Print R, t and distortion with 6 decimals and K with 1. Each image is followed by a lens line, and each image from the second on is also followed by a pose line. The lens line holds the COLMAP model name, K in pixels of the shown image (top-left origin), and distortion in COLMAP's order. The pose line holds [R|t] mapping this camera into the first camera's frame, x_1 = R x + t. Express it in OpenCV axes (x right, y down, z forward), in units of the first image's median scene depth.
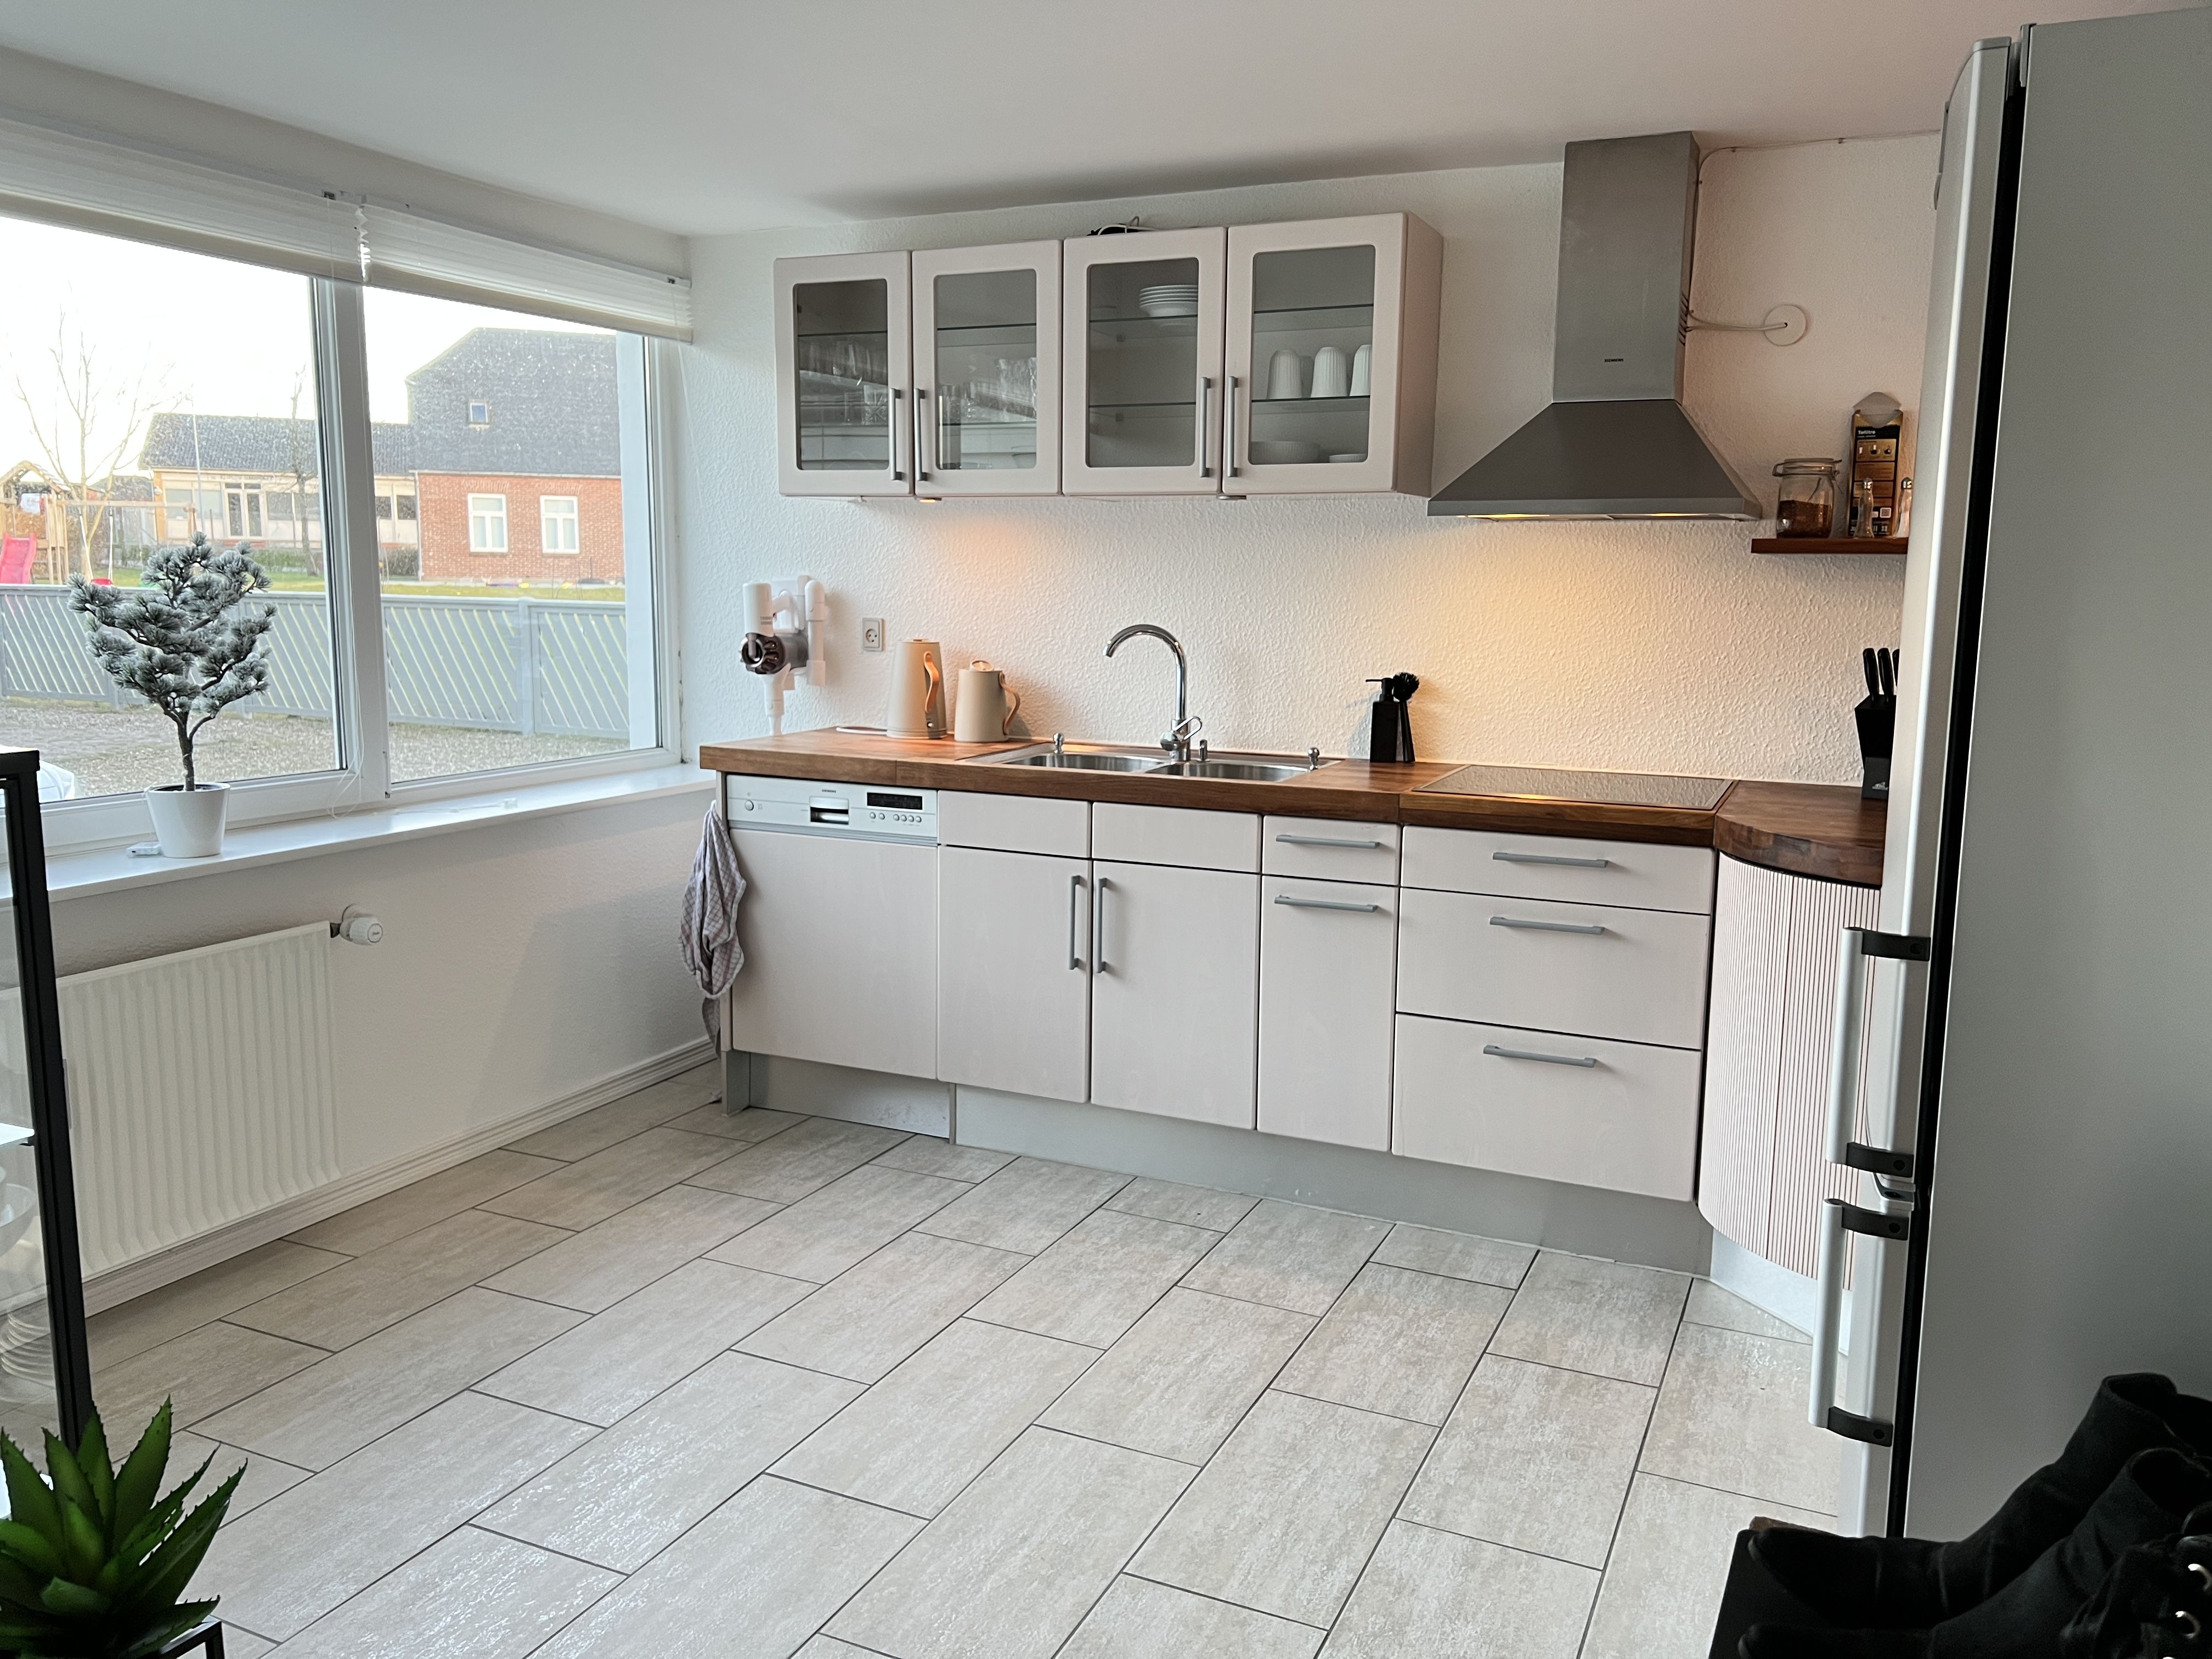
lens RADIAL K [[1683.0, 0, 1117.2], [0, 1683.0, 823.0], [0, 0, 1]] dist [0.032235, -0.007167]
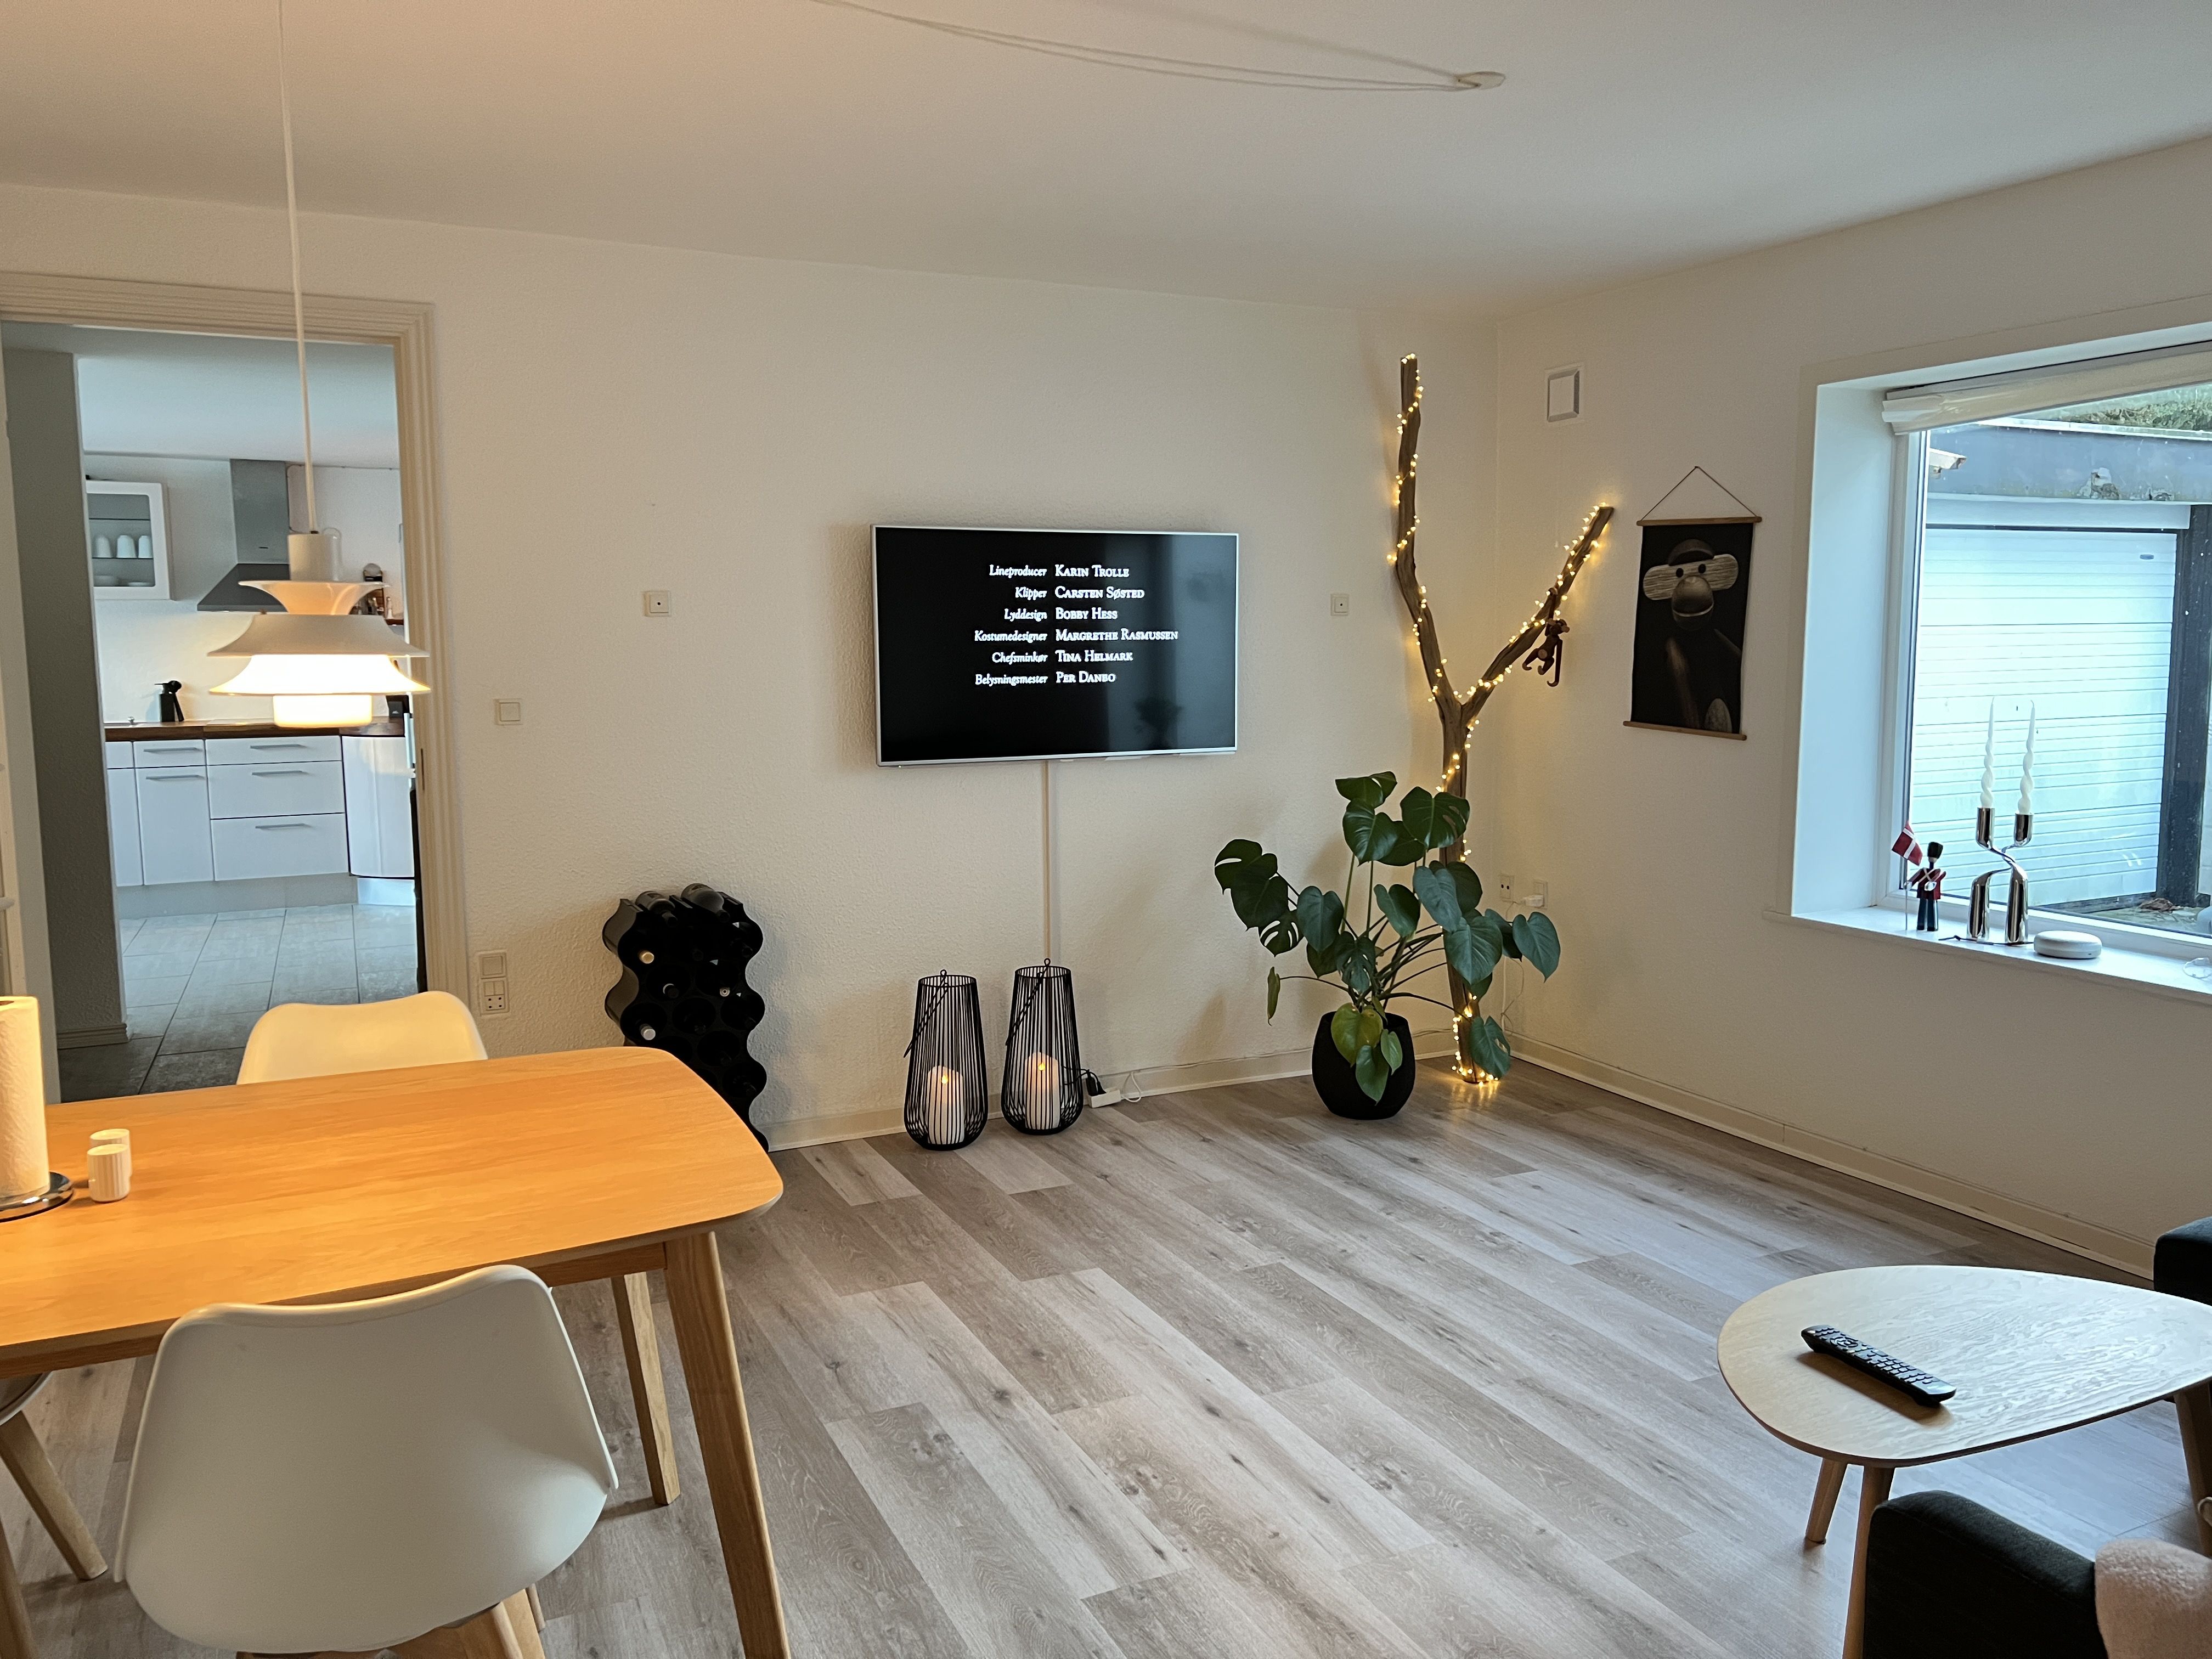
lens RADIAL K [[1683.0, 0, 1113.0], [0, 1683.0, 815.8], [0, 0, 1]] dist [0.032235, -0.007167]
pose [[0.651170, -0.100171, 0.752292, -0.776059], [0.125721, 0.991793, 0.023240, 0.204445], [-0.748447, 0.079446, 0.658419, -1.475333]]
